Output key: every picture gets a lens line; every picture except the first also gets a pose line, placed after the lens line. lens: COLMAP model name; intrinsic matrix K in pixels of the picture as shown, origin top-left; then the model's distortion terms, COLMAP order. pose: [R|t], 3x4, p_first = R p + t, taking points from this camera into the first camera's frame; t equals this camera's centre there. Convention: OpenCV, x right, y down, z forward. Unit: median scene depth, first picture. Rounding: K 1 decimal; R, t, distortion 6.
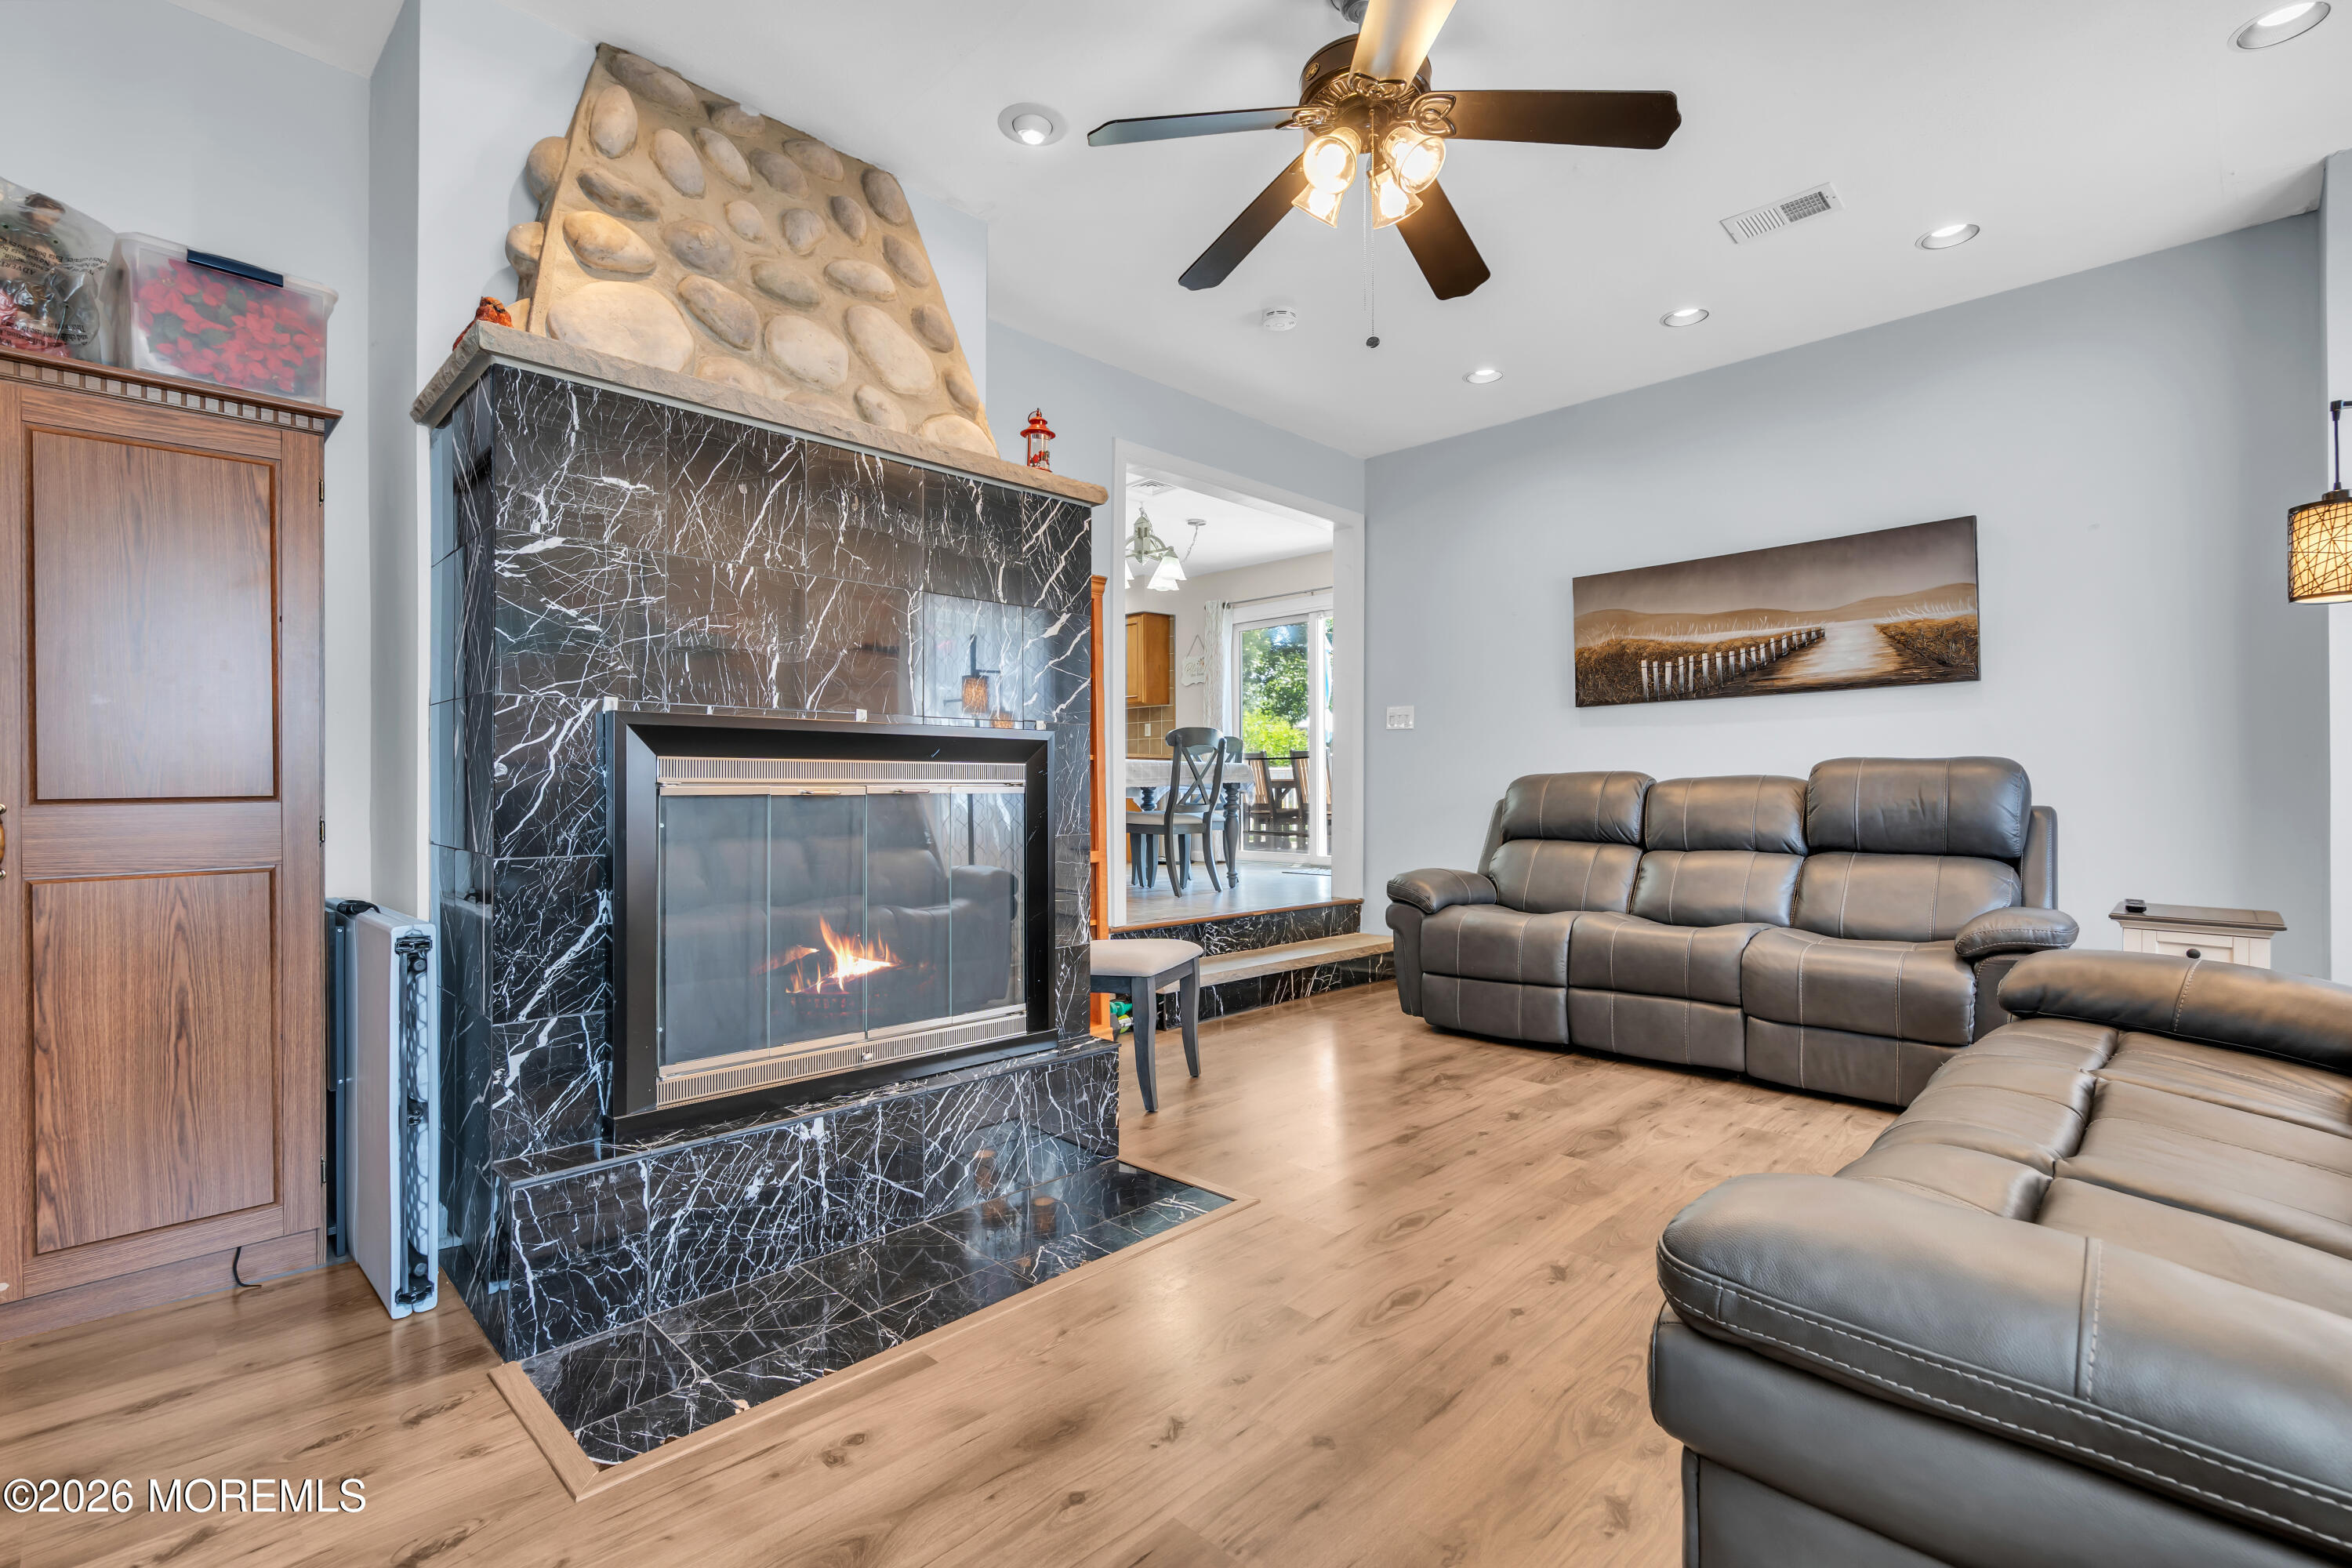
lens RADIAL K [[1079.0, 0, 1183.3], [0, 1079.0, 792.8], [0, 0, 1]] dist [-0.009130, 0.003439]
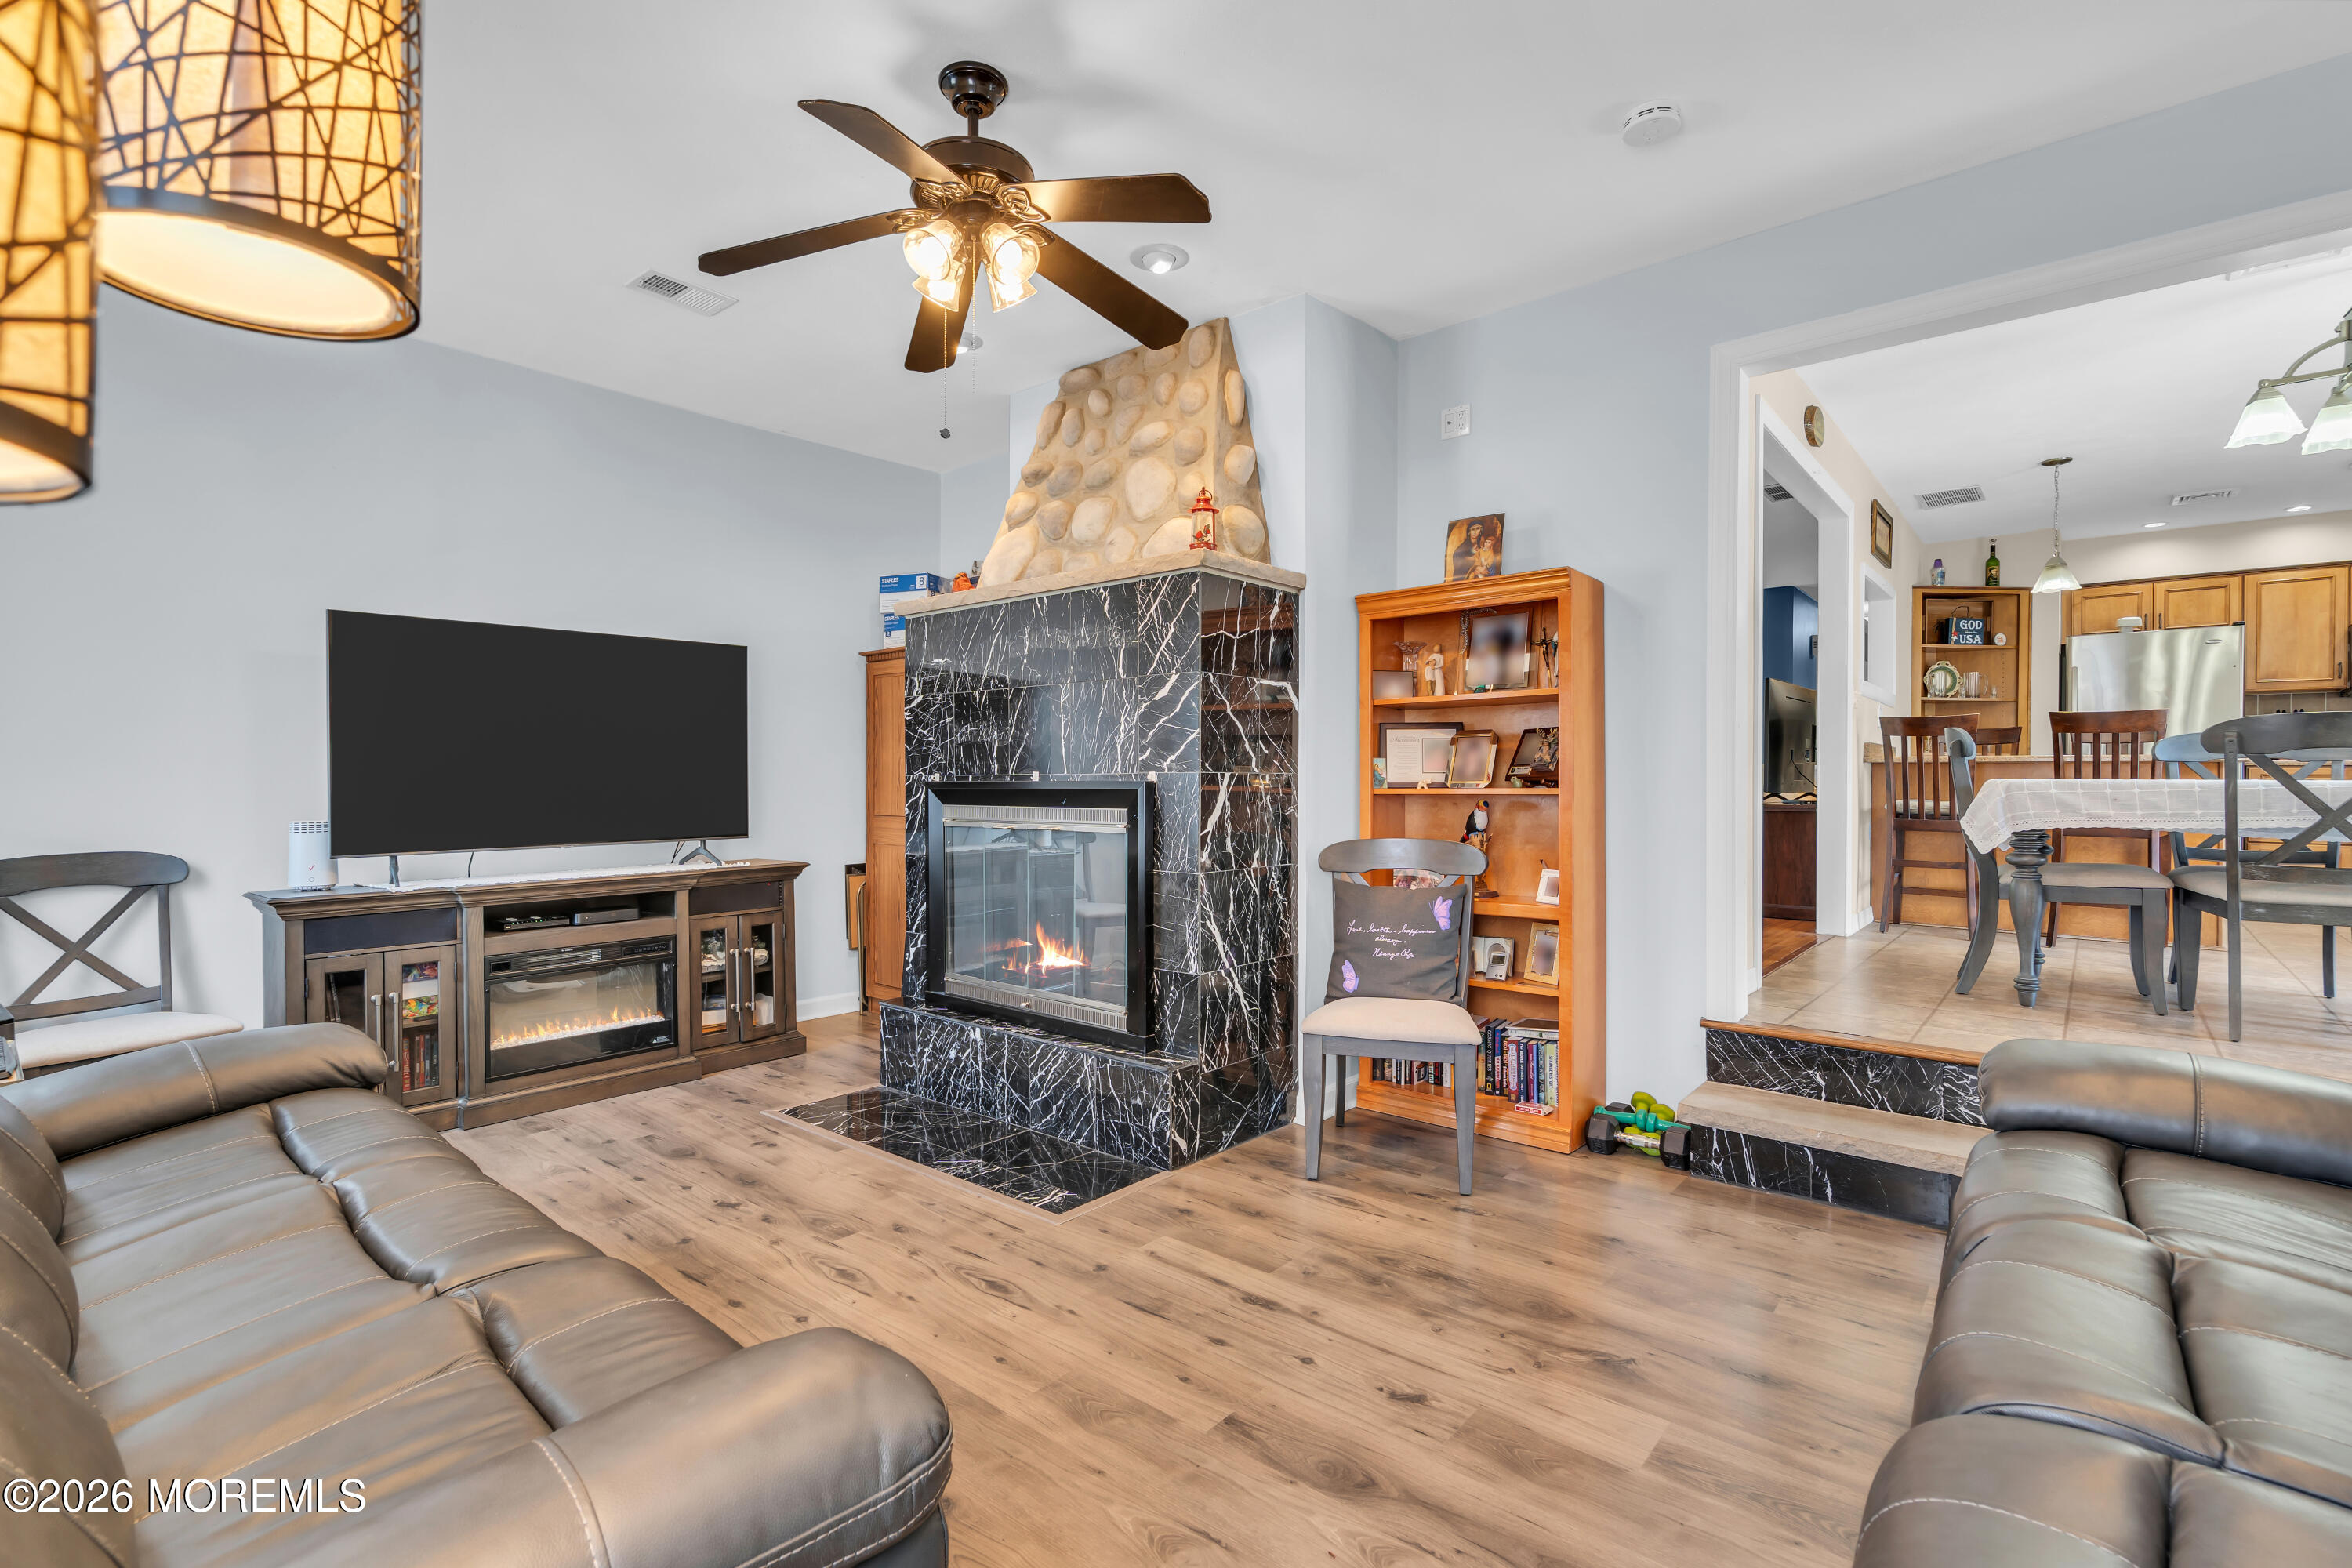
lens RADIAL K [[1079.0, 0, 1136.4], [0, 1079.0, 793.5], [0, 0, 1]] dist [-0.009130, 0.003439]
pose [[0.046423, 0.011713, -0.998853, 0.604800], [-0.004689, 0.999923, 0.011508, -0.033155], [0.998911, 0.004150, 0.046475, 0.544327]]
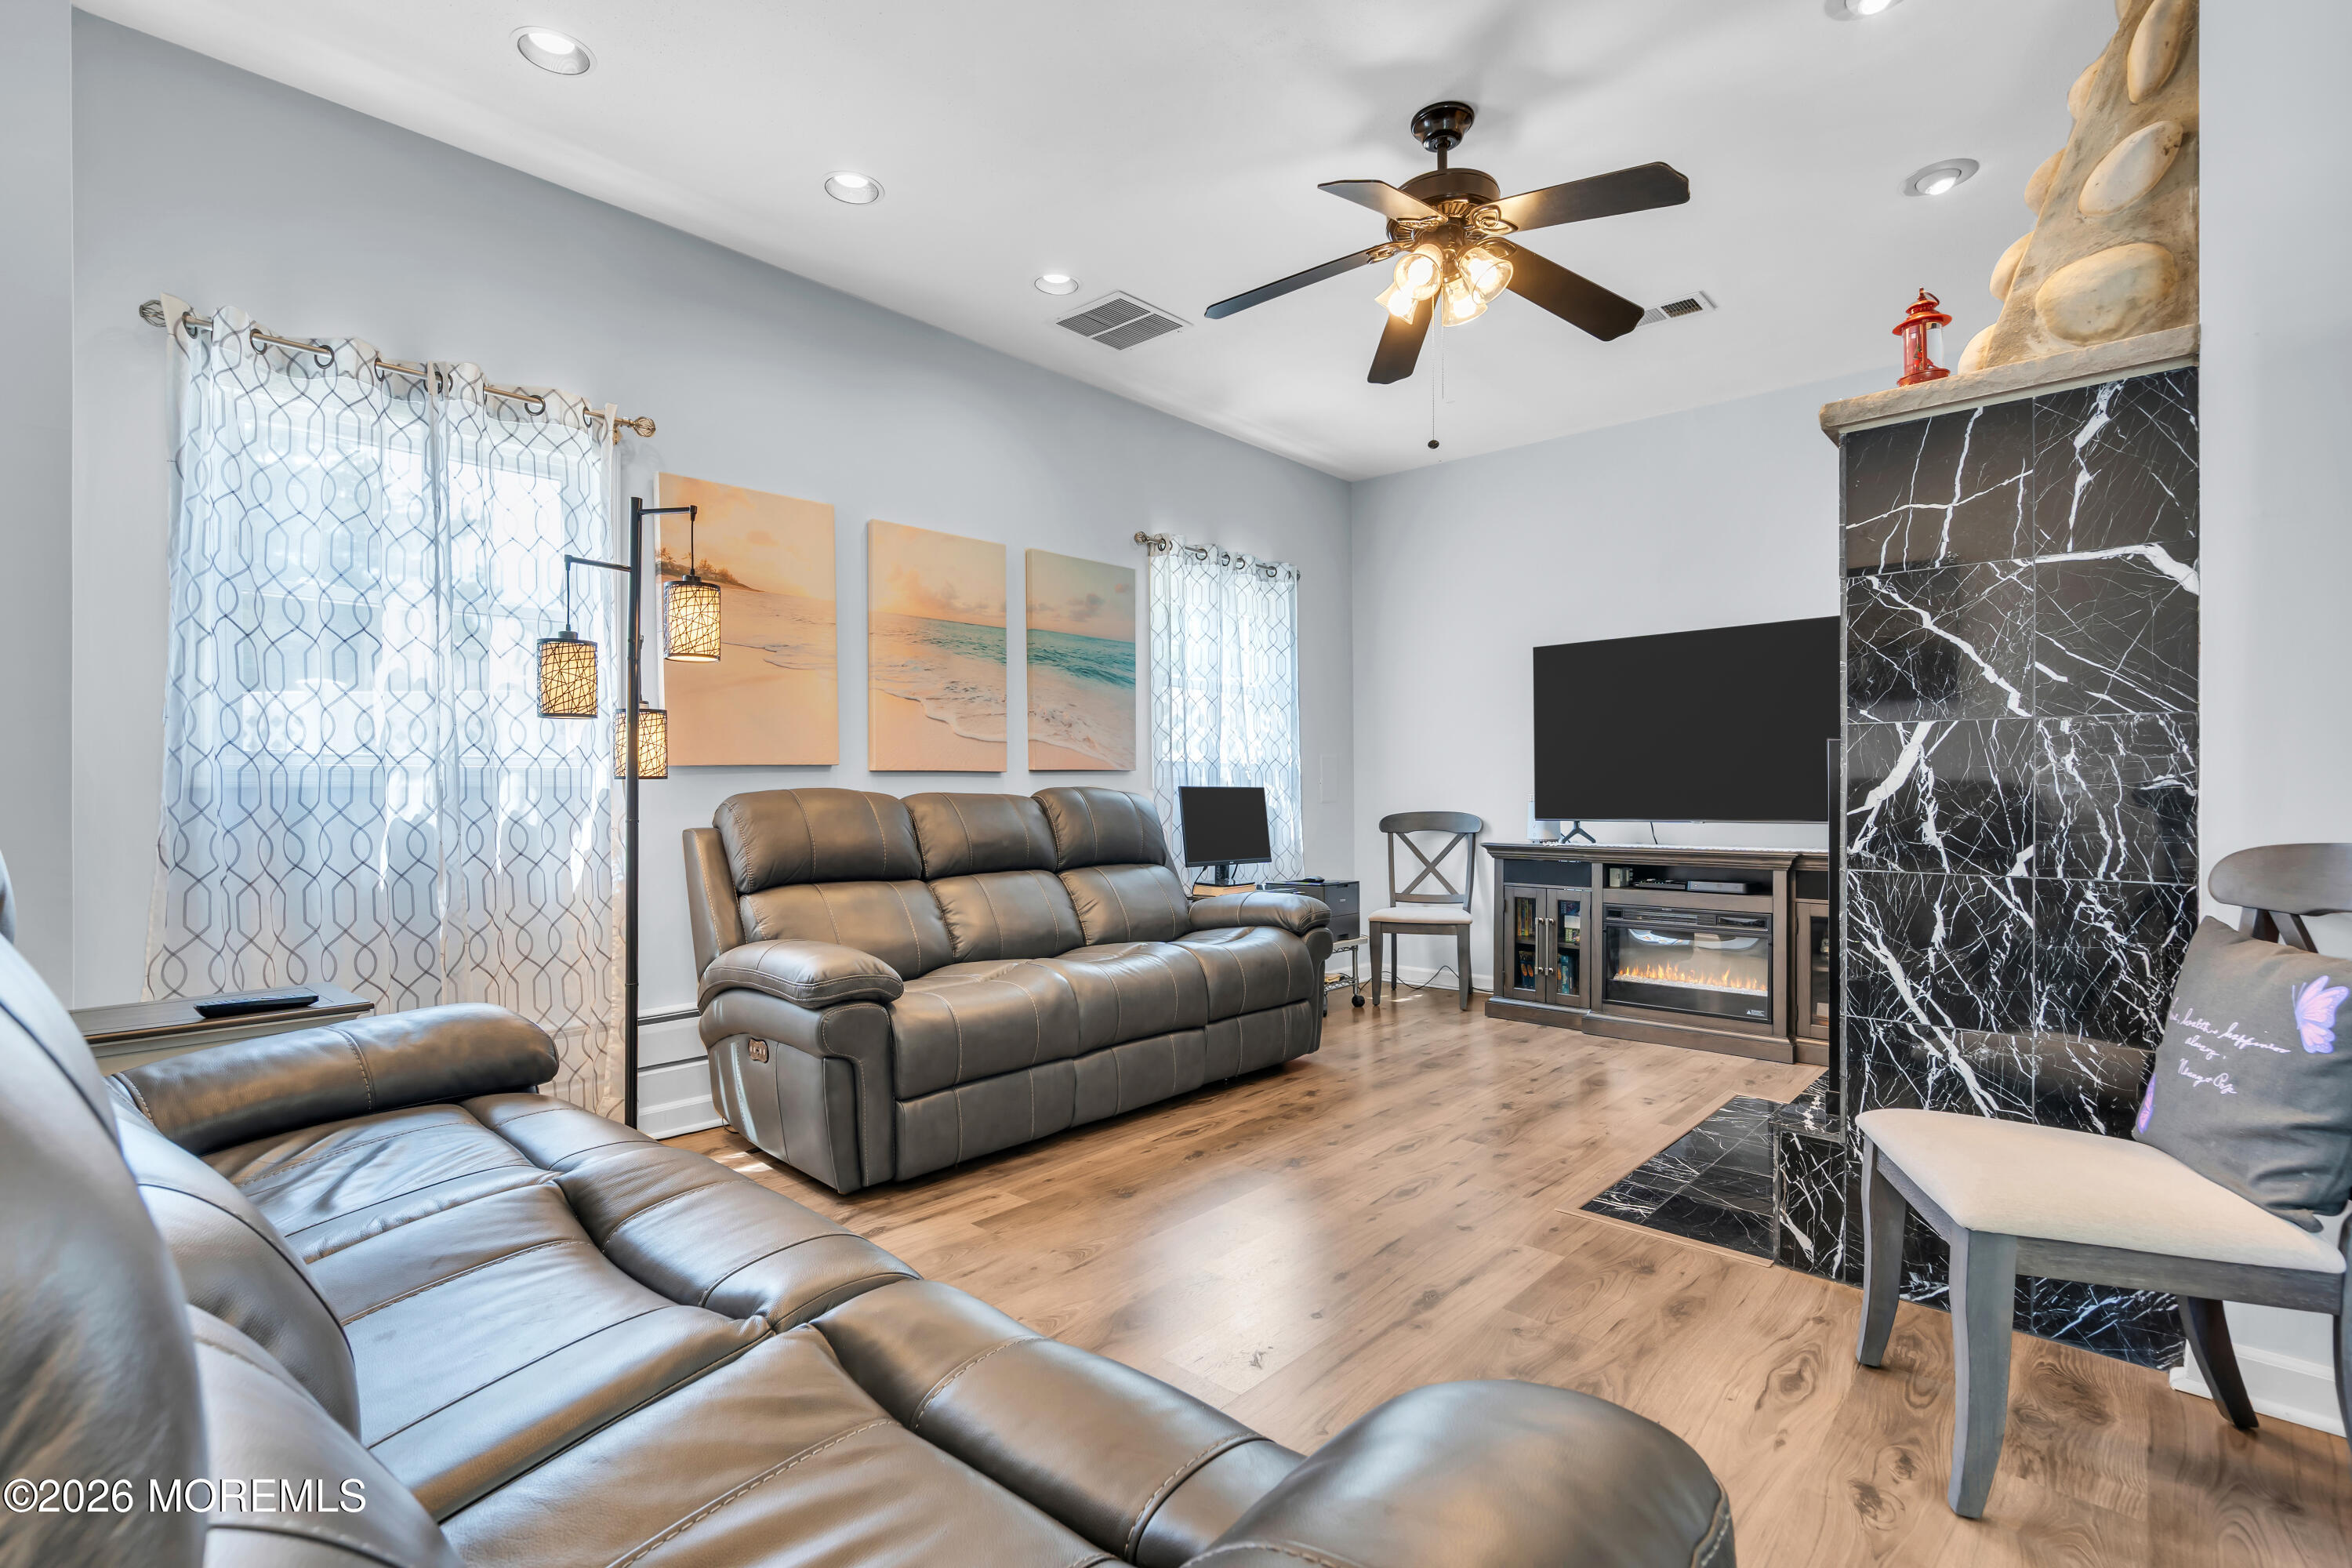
lens RADIAL K [[1079.0, 0, 1164.0], [0, 1079.0, 795.3], [0, 0, 1]] dist [-0.009130, 0.003439]
pose [[-0.999931, 0.006972, -0.009441, 0.240820], [0.006927, 0.999965, 0.004746, -0.012778], [0.009474, 0.004680, -0.999944, 1.069648]]
